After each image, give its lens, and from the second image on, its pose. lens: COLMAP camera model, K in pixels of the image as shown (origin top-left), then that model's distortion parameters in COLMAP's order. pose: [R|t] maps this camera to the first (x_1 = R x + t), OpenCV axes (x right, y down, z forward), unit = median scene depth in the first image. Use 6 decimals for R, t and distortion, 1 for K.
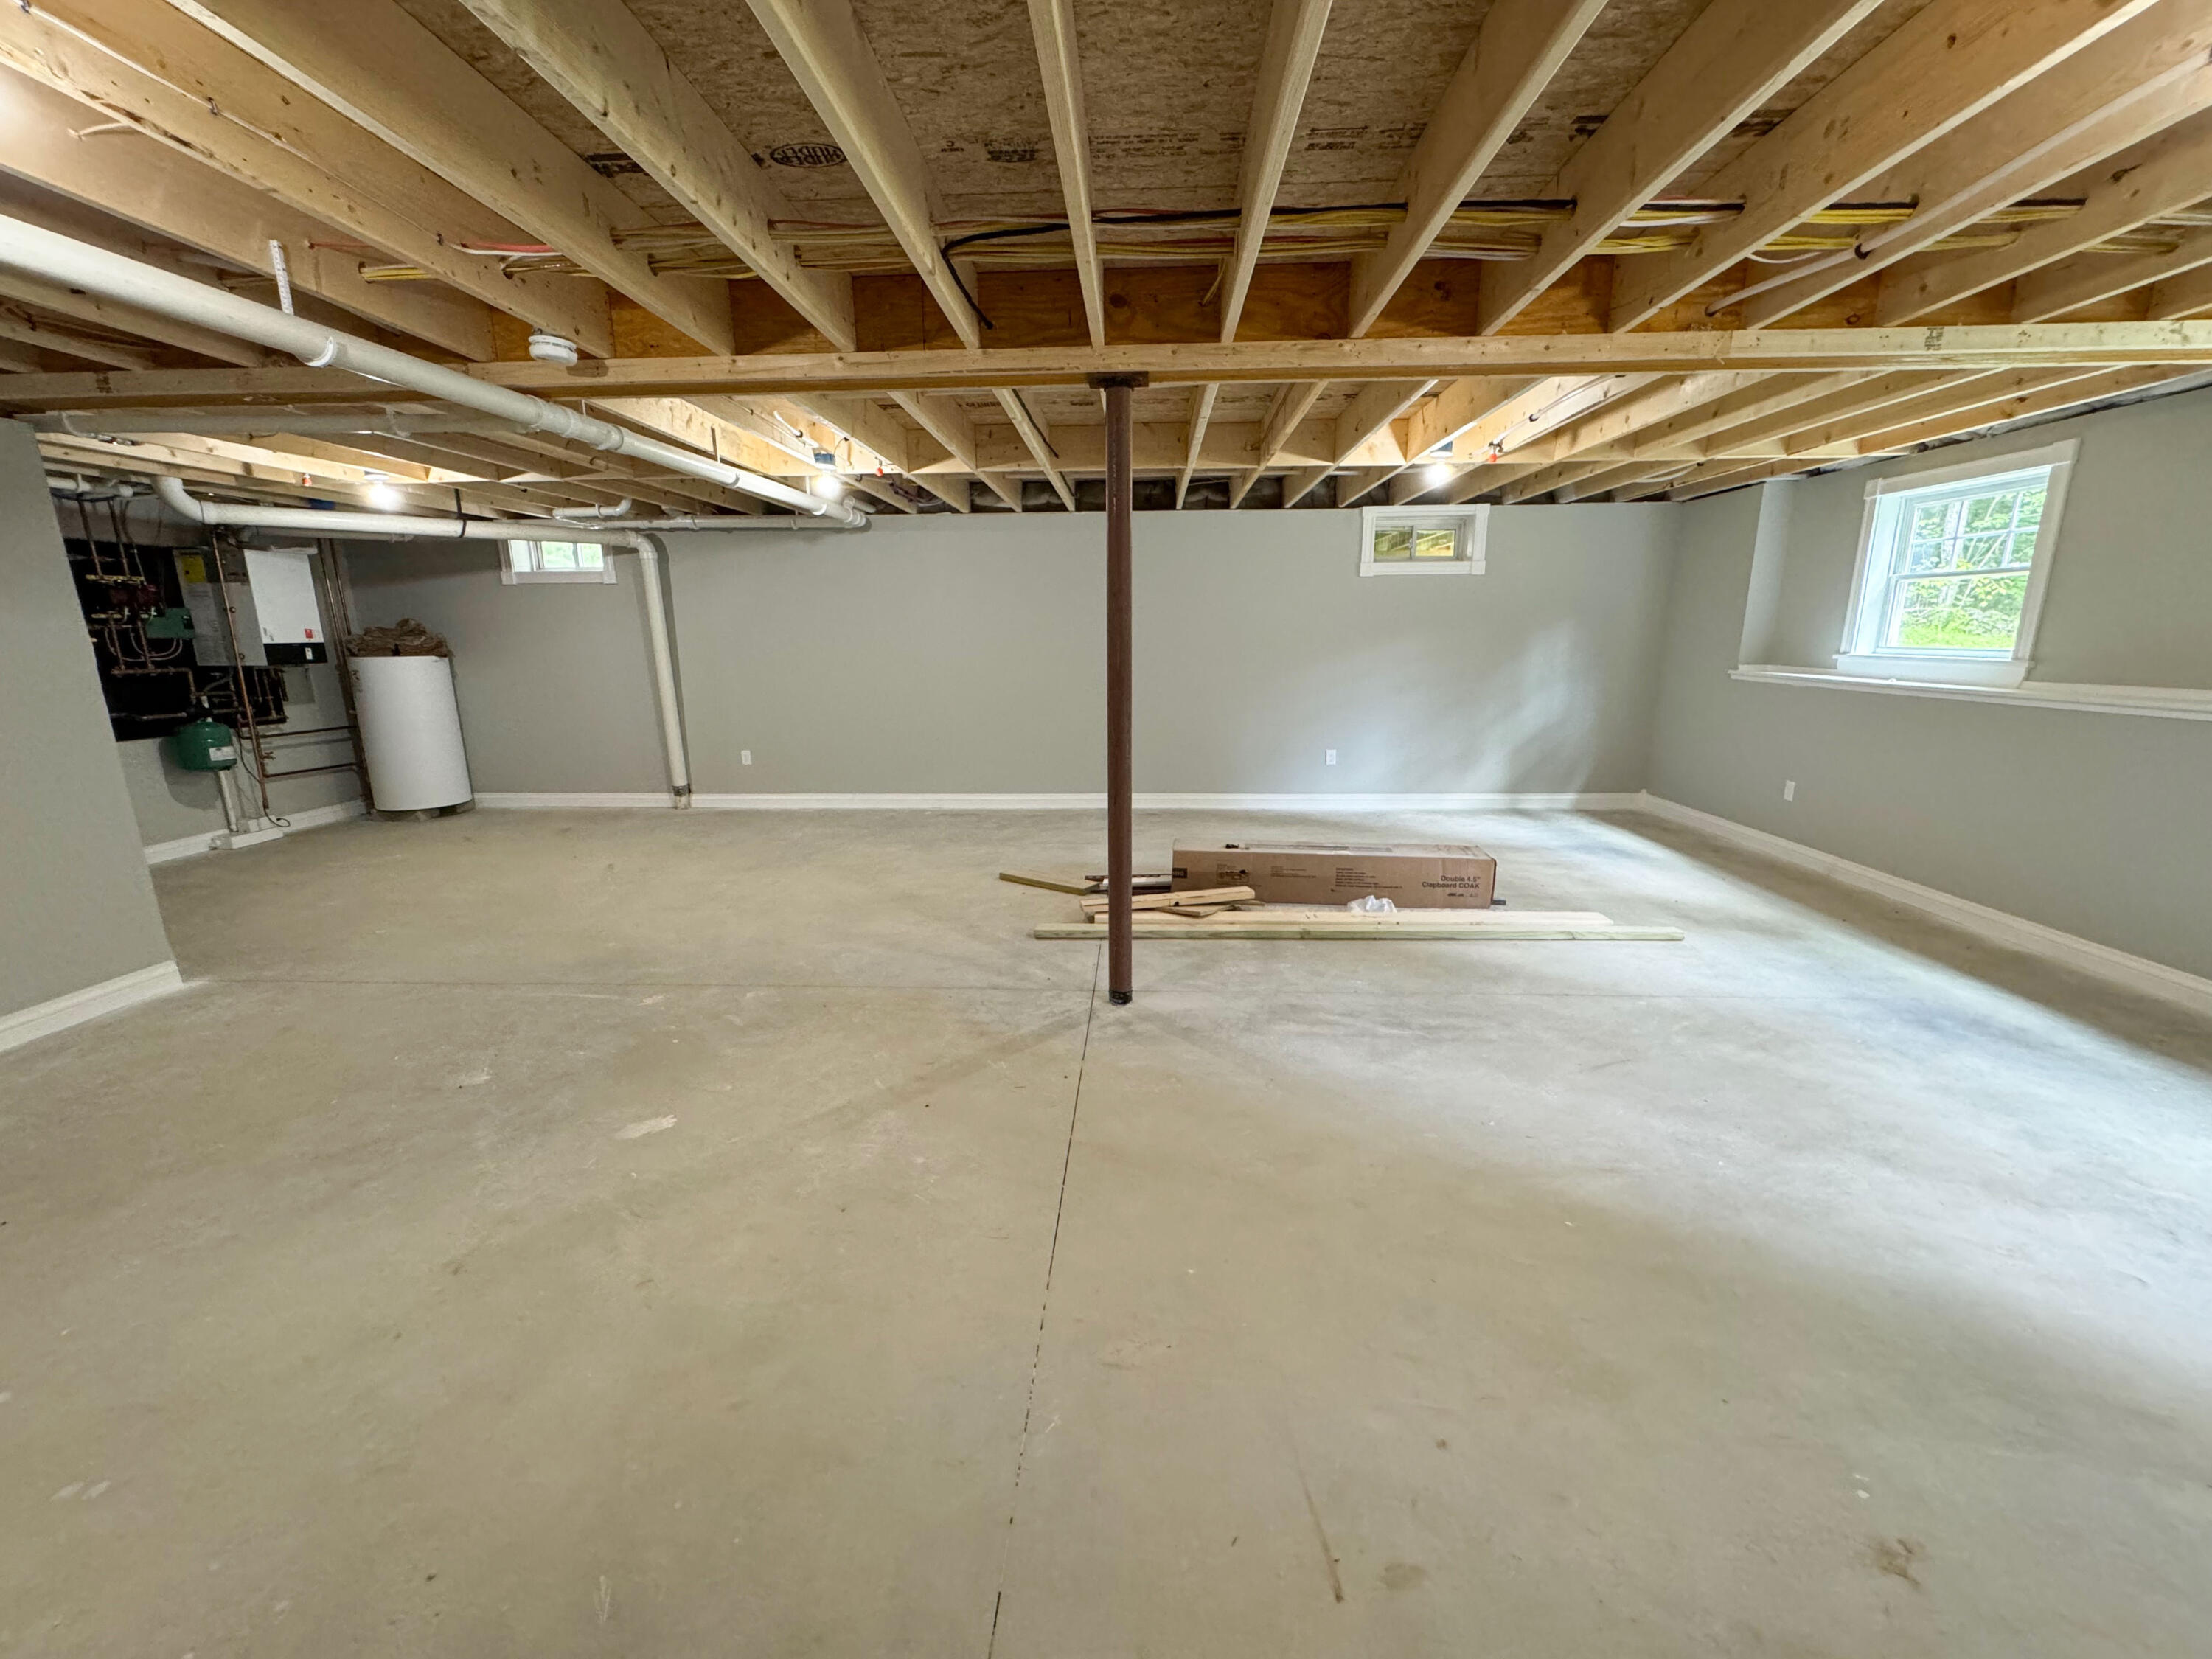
lens RADIAL K [[879.9, 0, 1112.6], [0, 879.9, 833.8], [0, 0, 1]] dist [-0.002978, 0.000276]
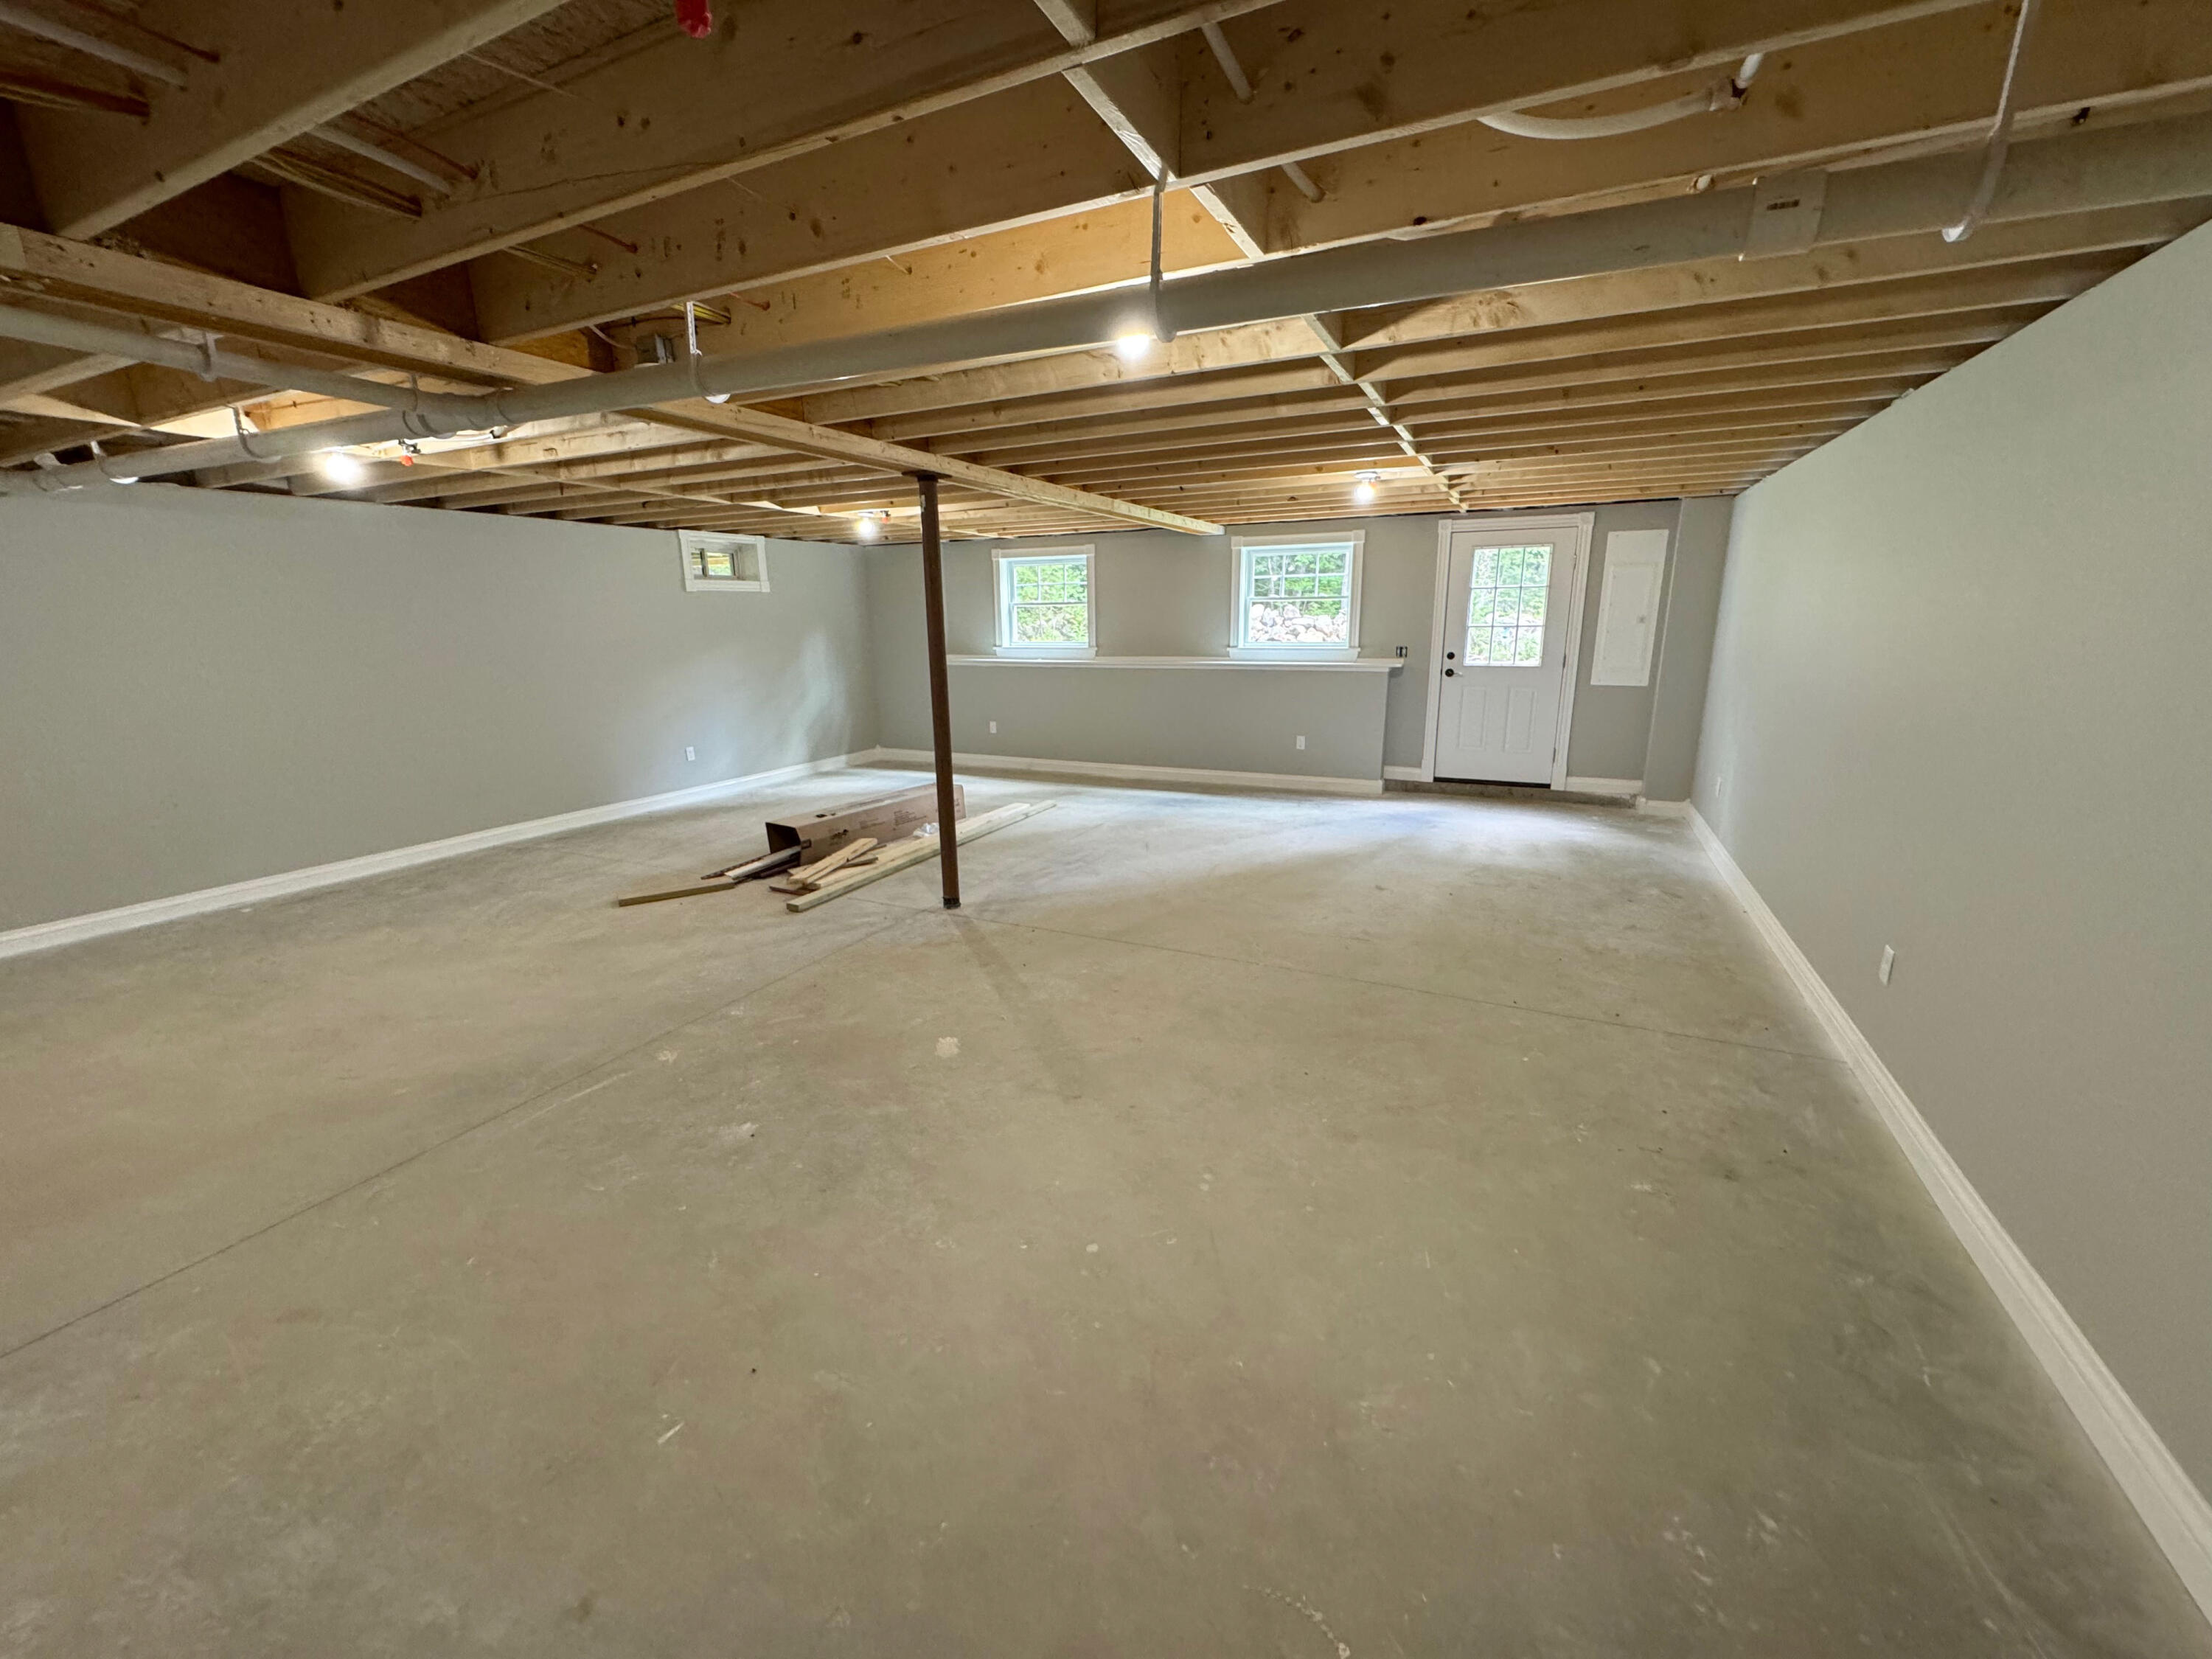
lens RADIAL K [[879.9, 0, 1099.8], [0, 879.9, 824.0], [0, 0, 1]] dist [-0.002978, 0.000276]
pose [[0.402404, -0.209647, 0.891134, -1.004593], [0.218251, 0.967327, 0.129018, -0.060016], [-0.889066, 0.142573, 0.435012, 0.143728]]
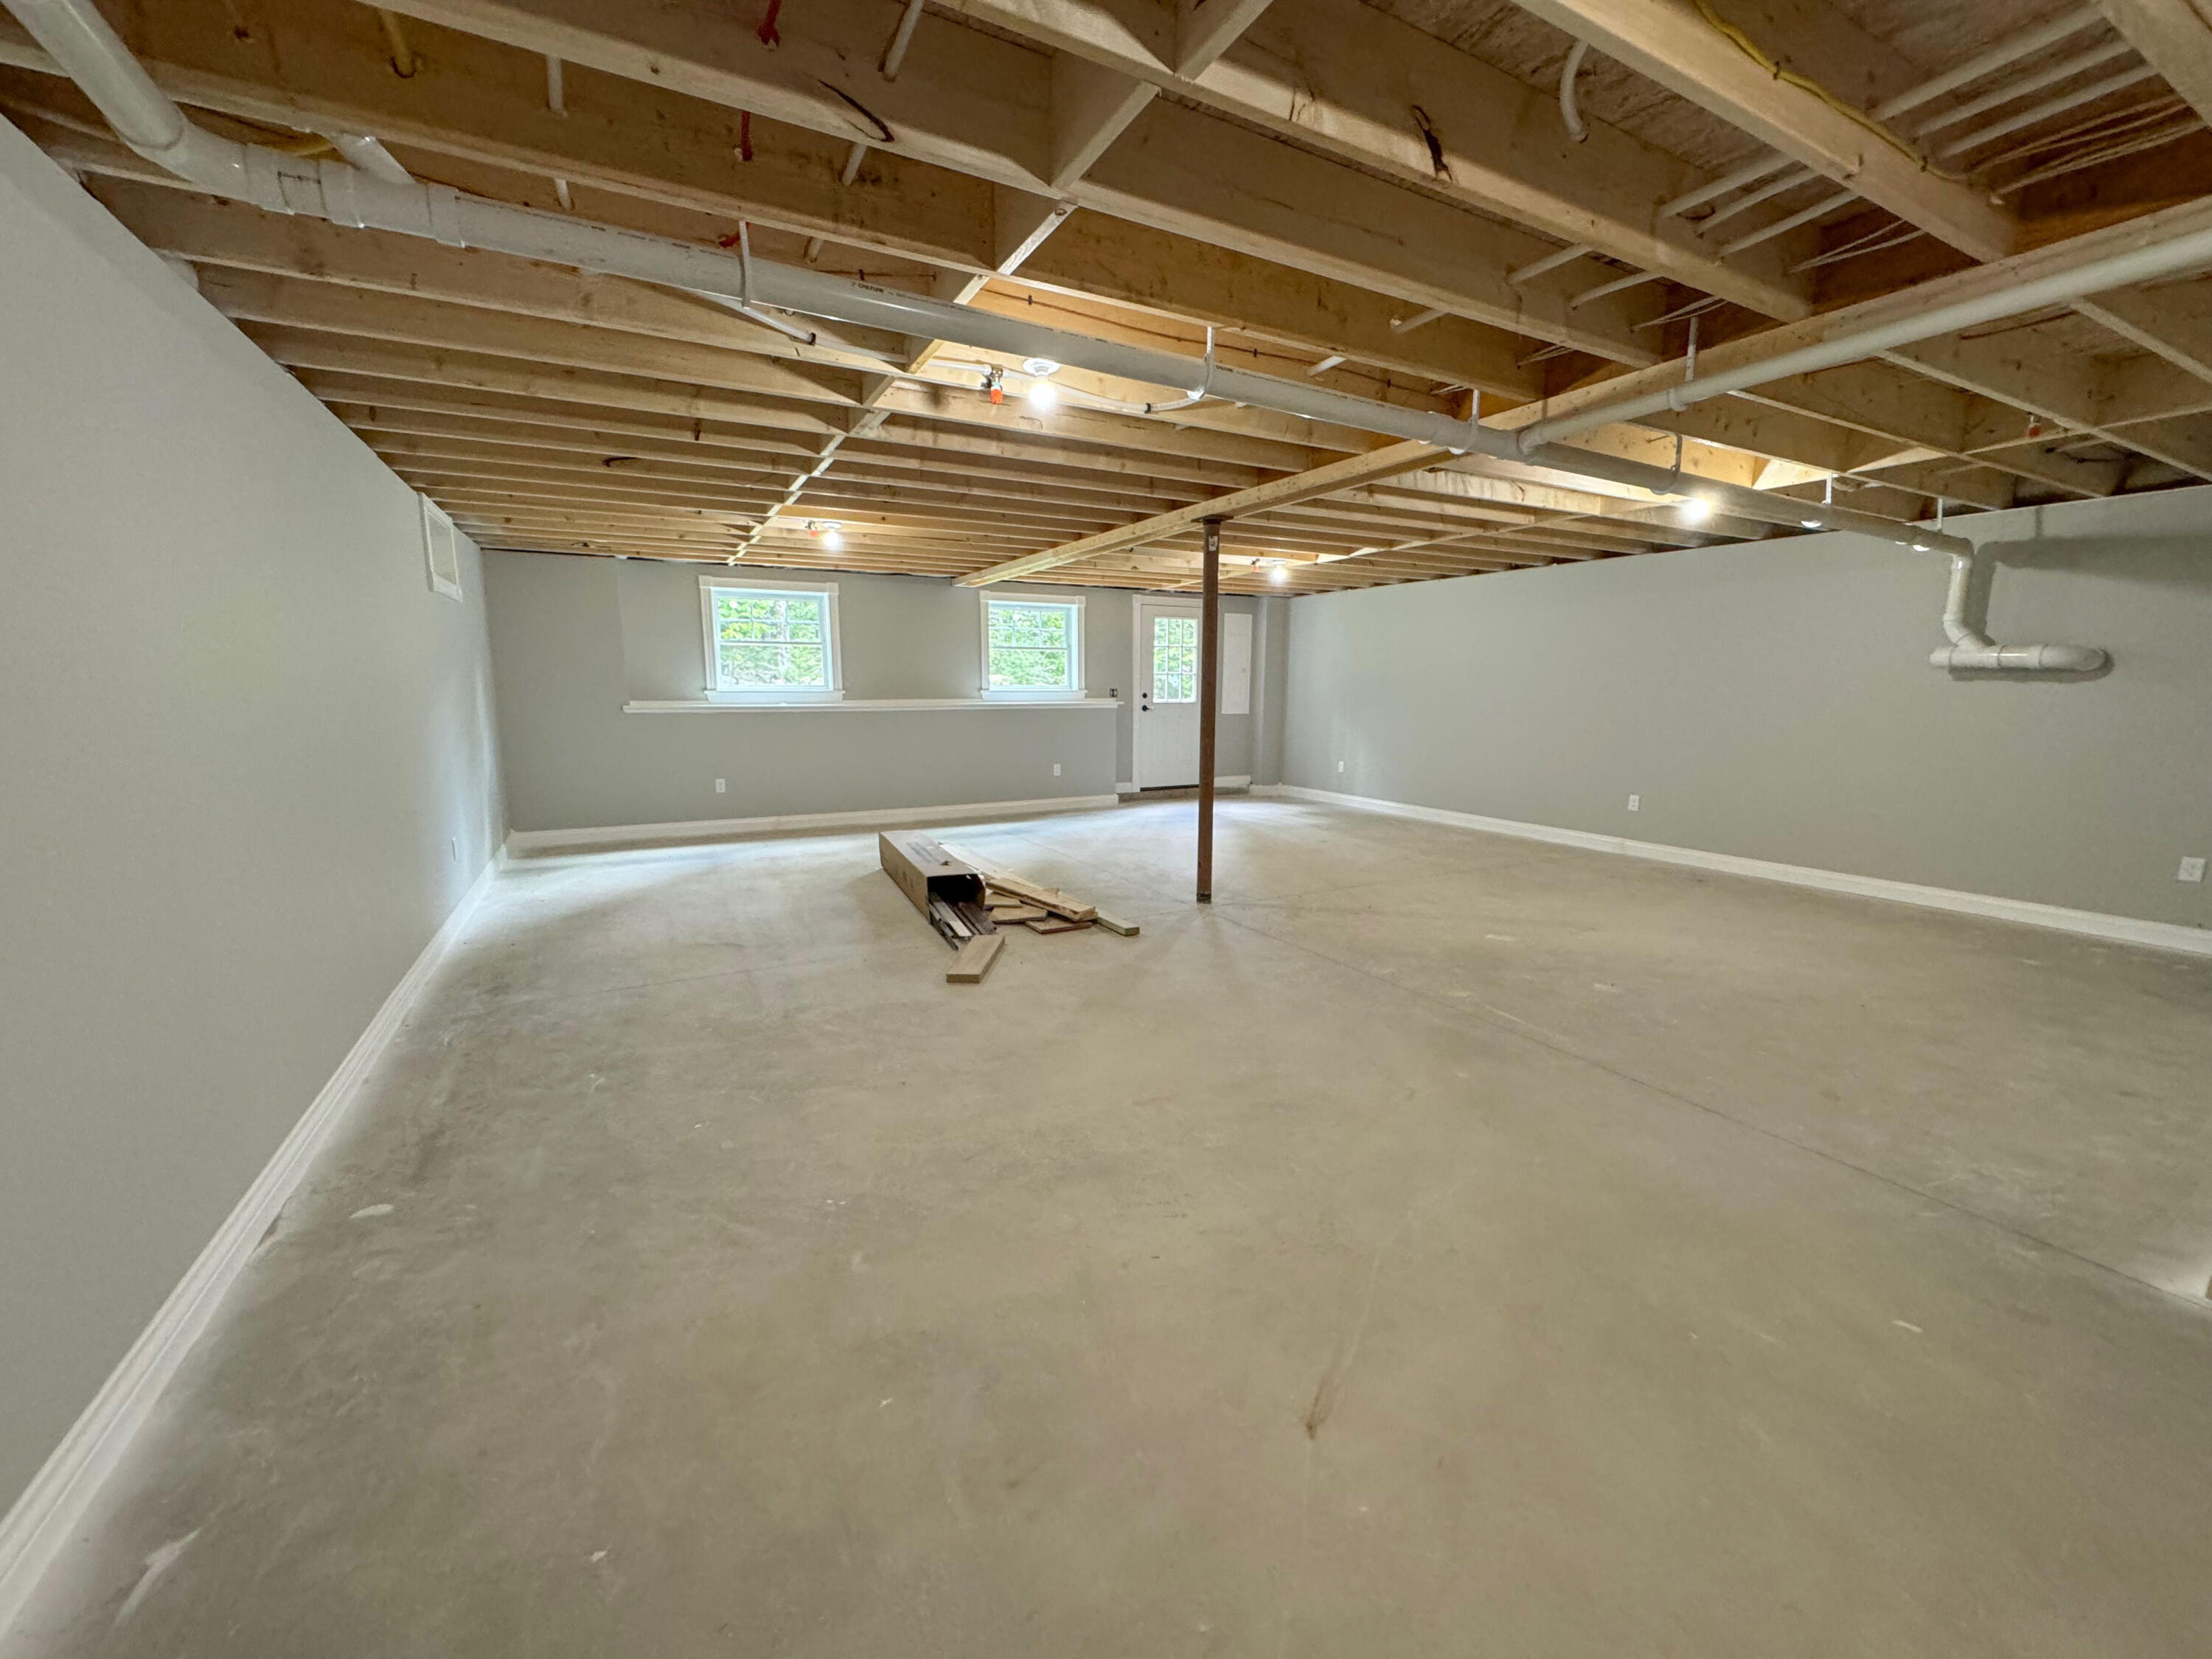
lens RADIAL K [[879.9, 0, 1099.4], [0, 879.9, 836.8], [0, 0, 1]] dist [-0.002978, 0.000276]
pose [[-0.499493, -0.143283, 0.854387, -1.084546], [0.197674, 0.941361, 0.273433, -0.340660], [-0.843464, 0.305468, -0.441880, 1.619341]]
